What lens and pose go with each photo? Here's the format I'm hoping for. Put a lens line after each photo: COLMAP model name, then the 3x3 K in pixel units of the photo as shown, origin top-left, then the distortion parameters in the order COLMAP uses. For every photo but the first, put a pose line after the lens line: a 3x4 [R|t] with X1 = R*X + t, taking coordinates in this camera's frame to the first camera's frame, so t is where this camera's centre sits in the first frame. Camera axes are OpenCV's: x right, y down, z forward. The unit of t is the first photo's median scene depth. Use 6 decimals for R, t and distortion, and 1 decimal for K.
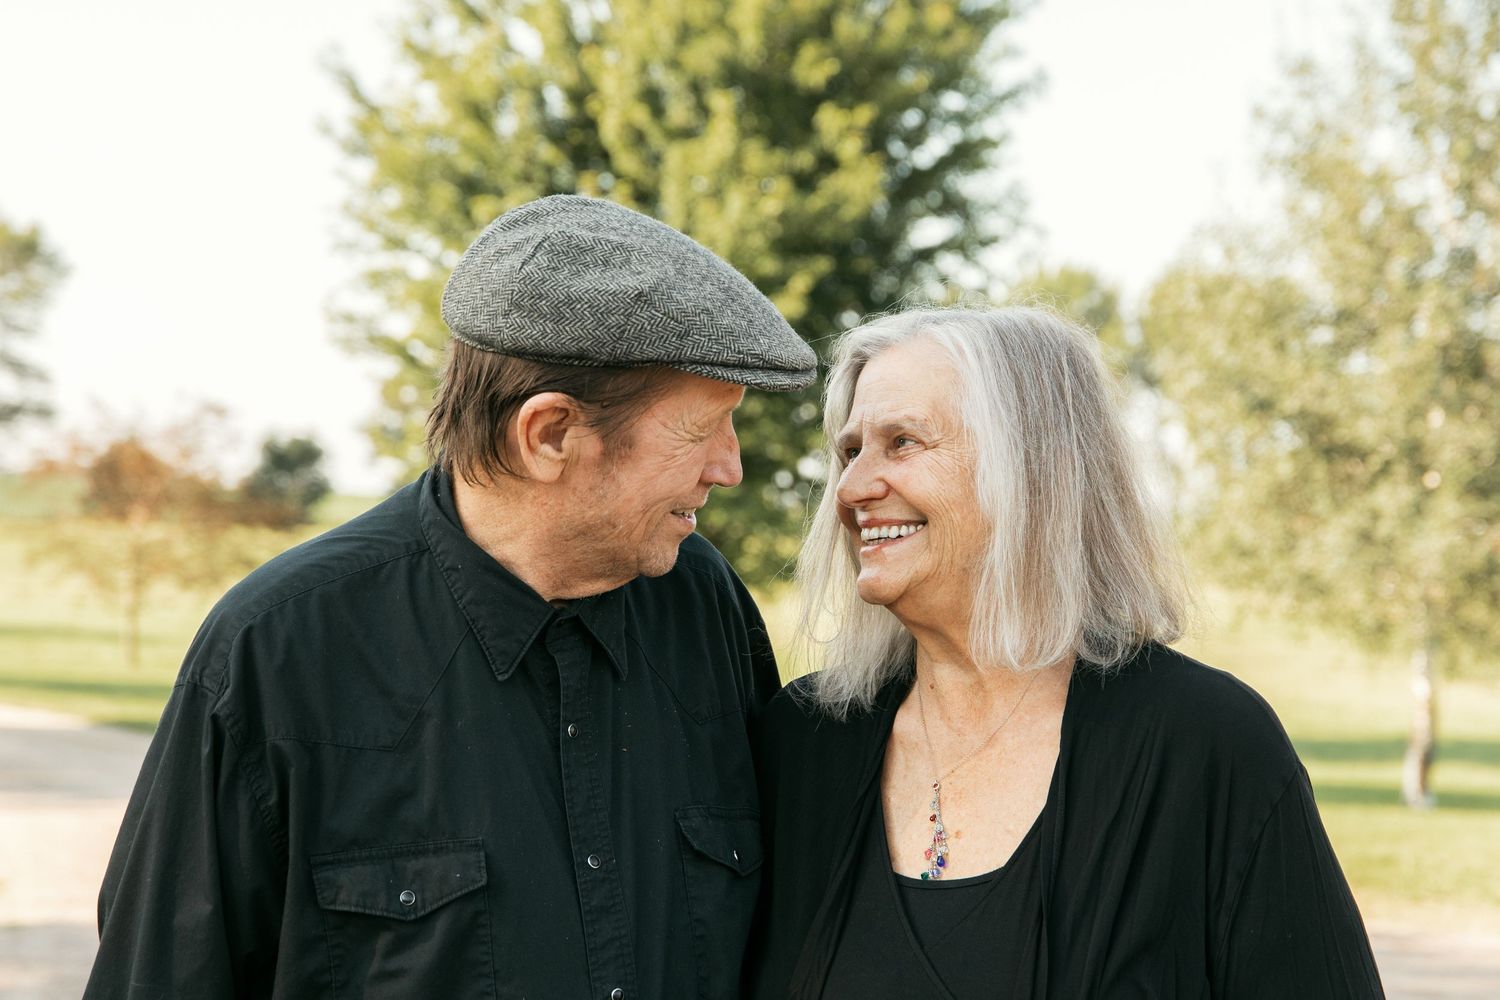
lens RADIAL K [[3277.2, 0, 750.0], [0, 3277.2, 500.0], [0, 0, 1]] dist [-0.064079, 0.113527]
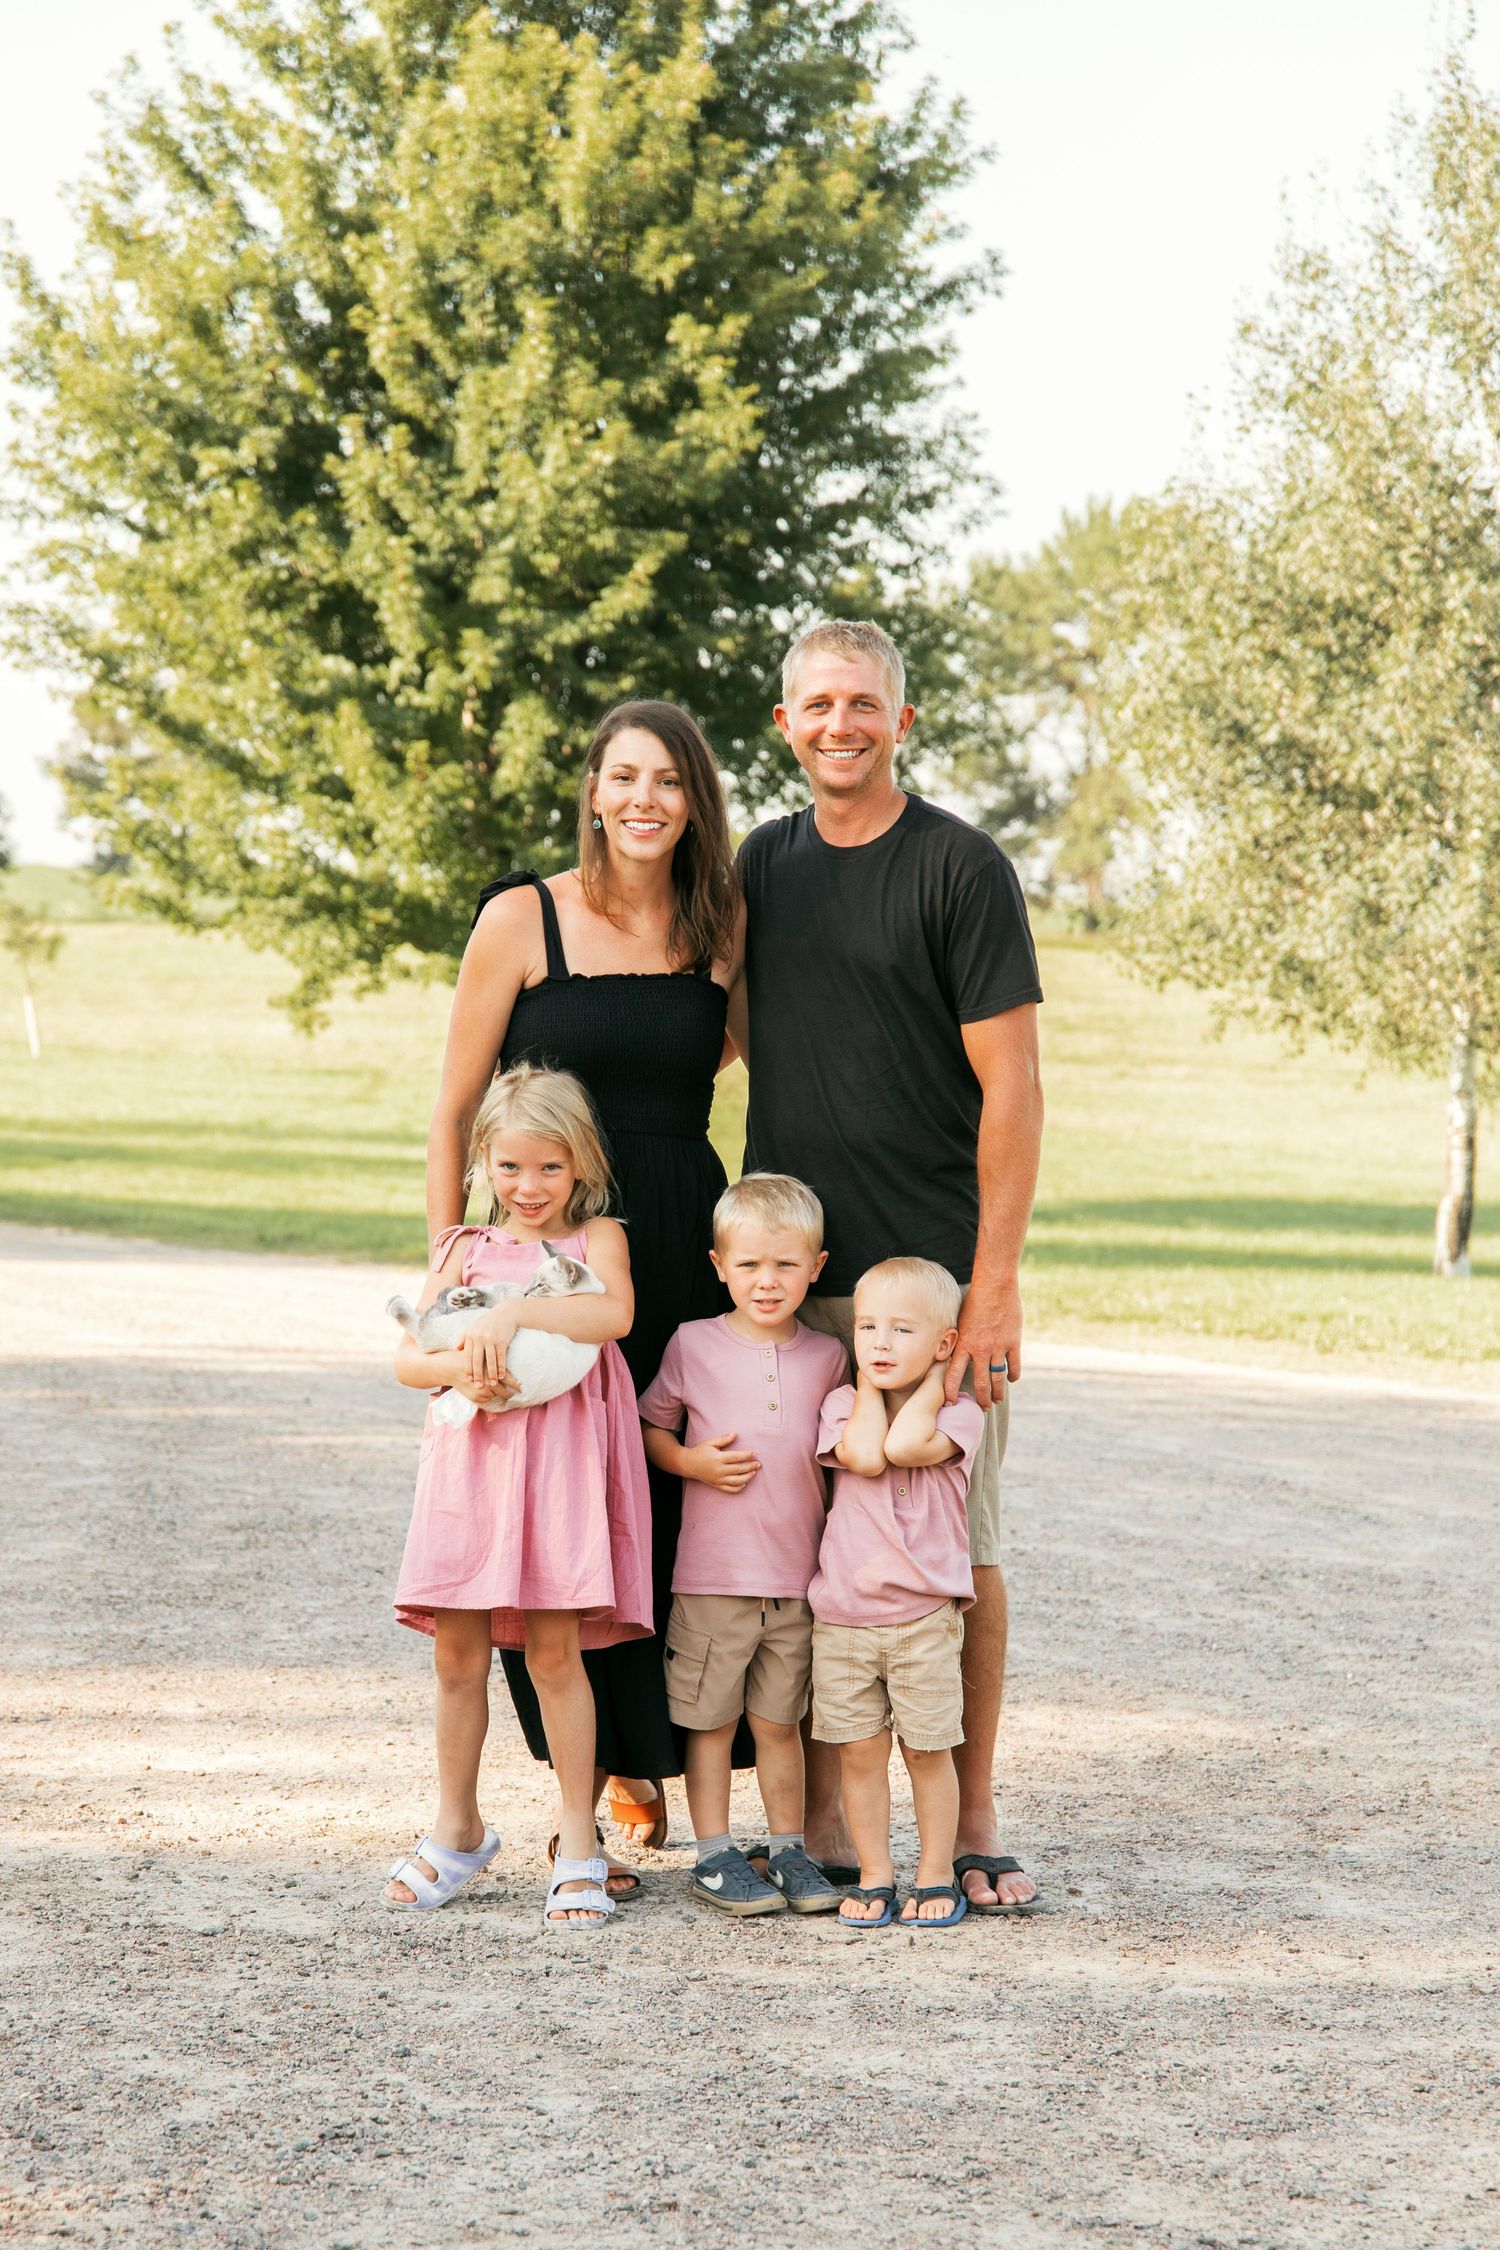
lens RADIAL K [[5024.2, 0, 664.3], [0, 5024.2, 1299.0], [0, 0, 1]] dist [0.034750, 0.122913]
pose [[0.999992, -0.003182, -0.002278, 0.021112], [0.003361, 0.996514, 0.083358, 0.002577], [0.002004, -0.083365, 0.996517, -0.113030]]
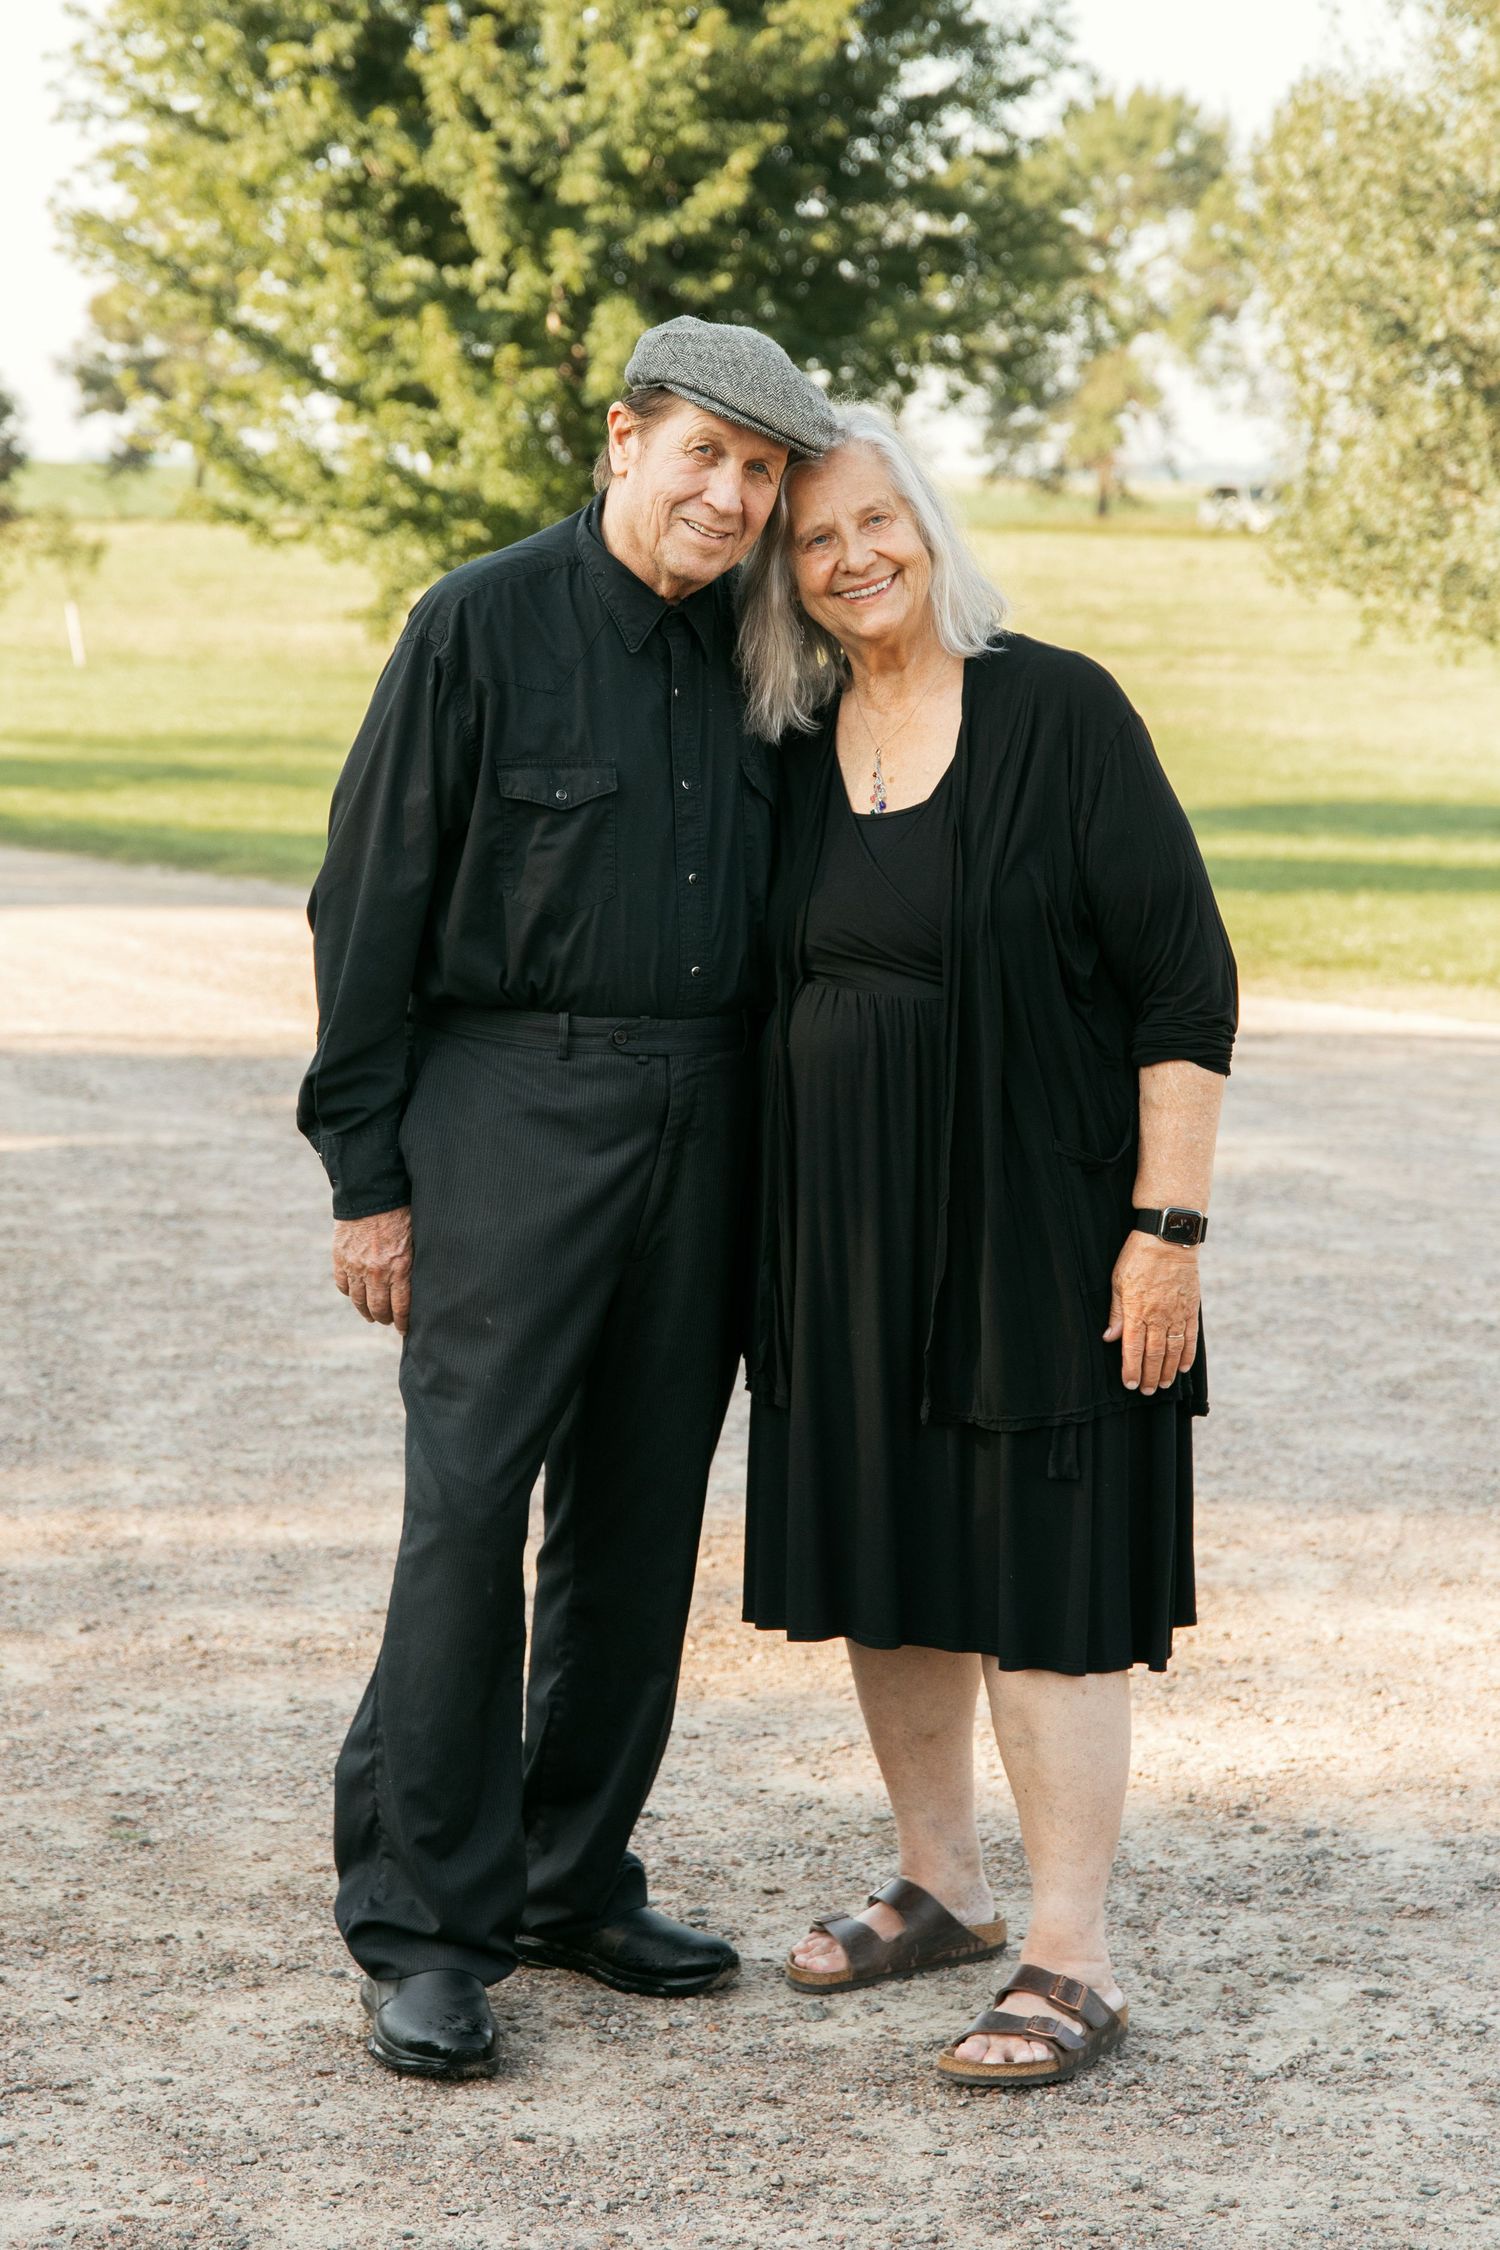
lens RADIAL K [[4915.8, 0, 750.0], [0, 4915.8, 1125.0], [0, 0, 1]] dist [-0.064079, 0.113527]
pose [[0.999710, -0.019472, 0.014190, -0.001630], [0.017409, 0.990929, 0.133256, -0.001749], [-0.016656, -0.132970, 0.990980, -0.056075]]
